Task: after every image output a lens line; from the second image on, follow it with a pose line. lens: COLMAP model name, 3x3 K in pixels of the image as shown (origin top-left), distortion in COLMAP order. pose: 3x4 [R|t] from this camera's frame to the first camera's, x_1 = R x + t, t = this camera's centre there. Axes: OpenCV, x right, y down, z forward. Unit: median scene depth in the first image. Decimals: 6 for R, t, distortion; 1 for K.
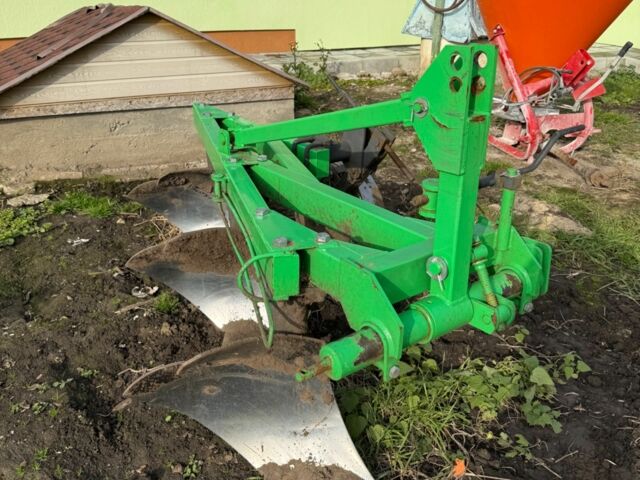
lens RADIAL K [[609.4, 0, 320.0], [0, 609.4, 240.0], [0, 0, 1]] dist [0.154173, -0.392787]
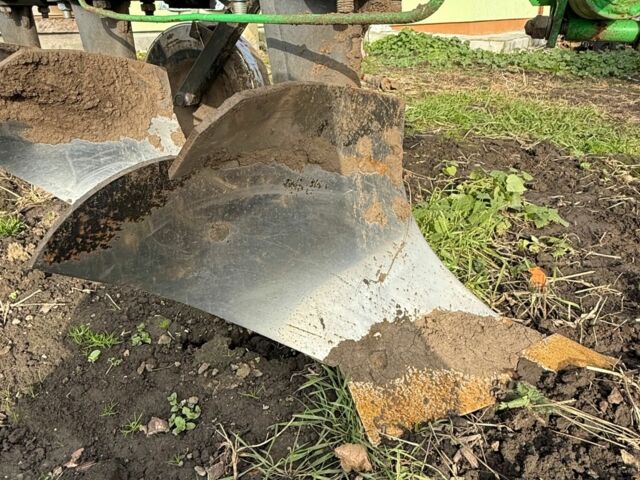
lens RADIAL K [[471.9, 0, 320.0], [0, 471.9, 240.0], [0, 0, 1]] dist [0.001410, 0.000899]
pose [[0.871968, -0.224394, 0.435108, -0.205723], [0.217705, 0.973786, 0.065916, 0.183016], [-0.438493, 0.037248, 0.897962, 0.477166]]
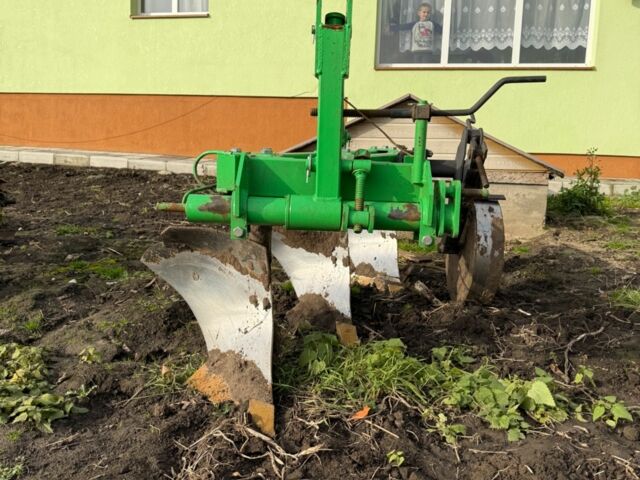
lens RADIAL K [[609.4, 0, 320.0], [0, 609.4, 240.0], [0, 0, 1]] dist [0.154173, -0.392787]
pose [[0.773032, 0.092378, -0.627605, 0.600764], [-0.260777, 0.948157, -0.181643, 0.251031], [0.578288, 0.304081, 0.757046, 0.136640]]
